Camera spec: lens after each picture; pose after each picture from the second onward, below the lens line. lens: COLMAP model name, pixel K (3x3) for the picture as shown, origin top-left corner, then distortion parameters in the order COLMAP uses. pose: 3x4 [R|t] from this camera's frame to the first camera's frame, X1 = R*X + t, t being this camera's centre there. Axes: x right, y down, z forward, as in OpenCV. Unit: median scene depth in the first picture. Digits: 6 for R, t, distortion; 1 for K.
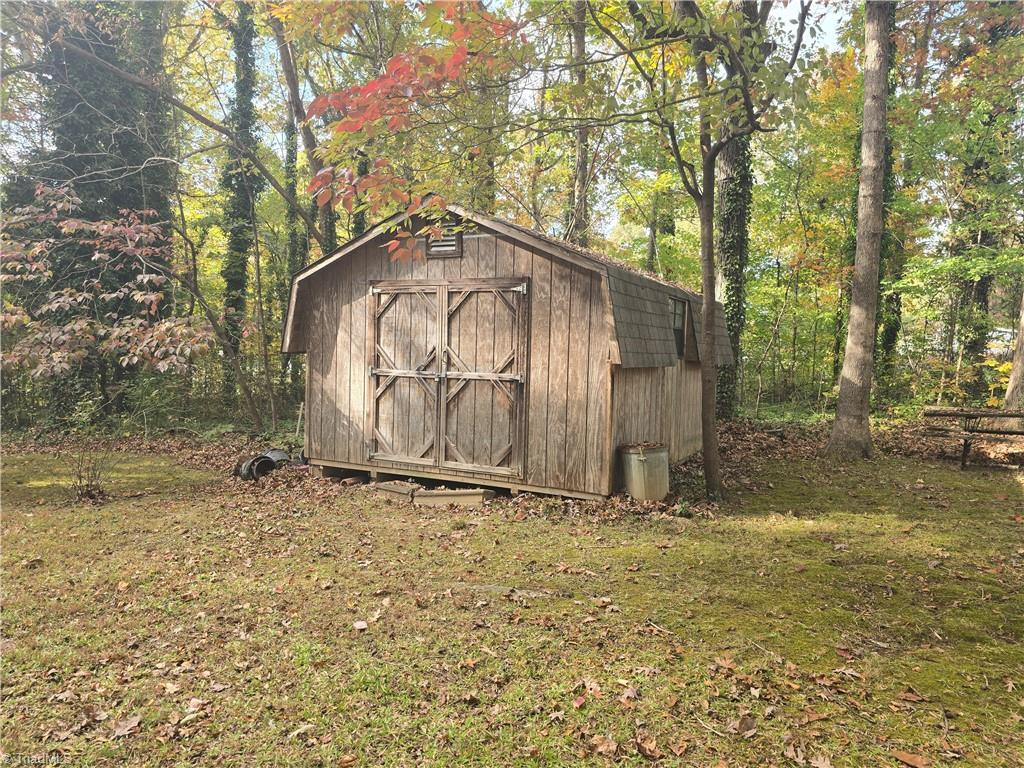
lens RADIAL K [[690.4, 0, 508.9], [0, 690.4, 384.6], [0, 0, 1]] dist [-0.004228, -0.000312]
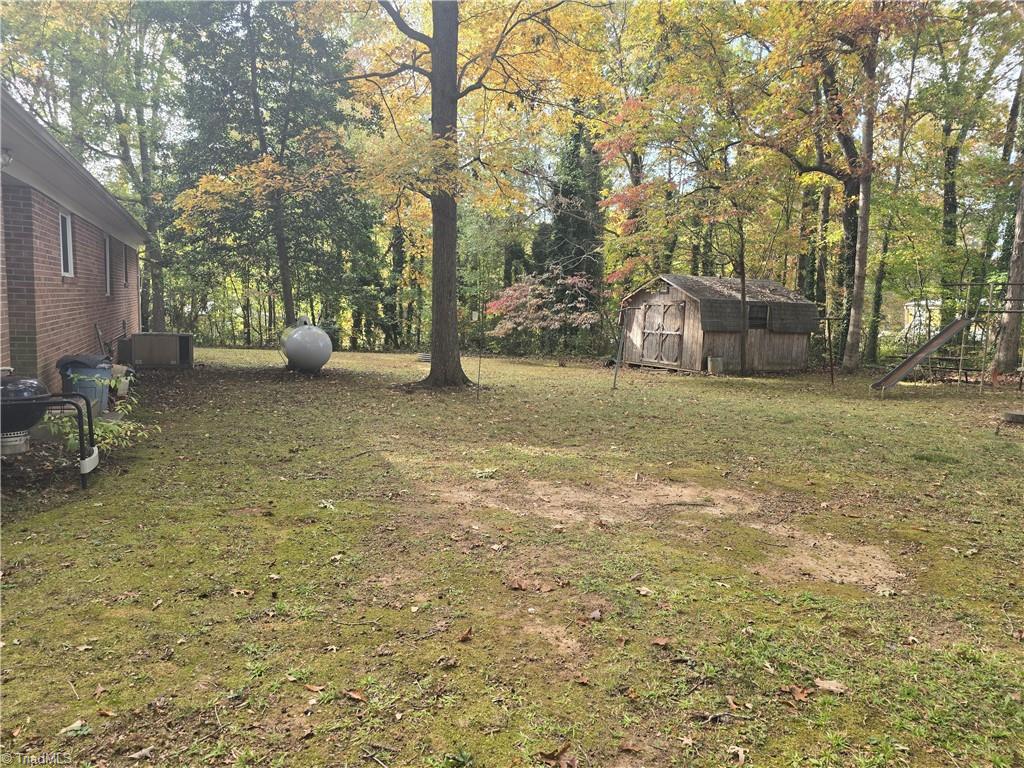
lens RADIAL K [[690.4, 0, 511.3], [0, 690.4, 384.1], [0, 0, 1]] dist [-0.004228, -0.000312]
pose [[0.800374, 0.046529, -0.597693, 1.225963], [-0.015585, 0.998262, 0.056842, 0.050106], [0.599298, -0.036180, 0.799708, -1.870894]]
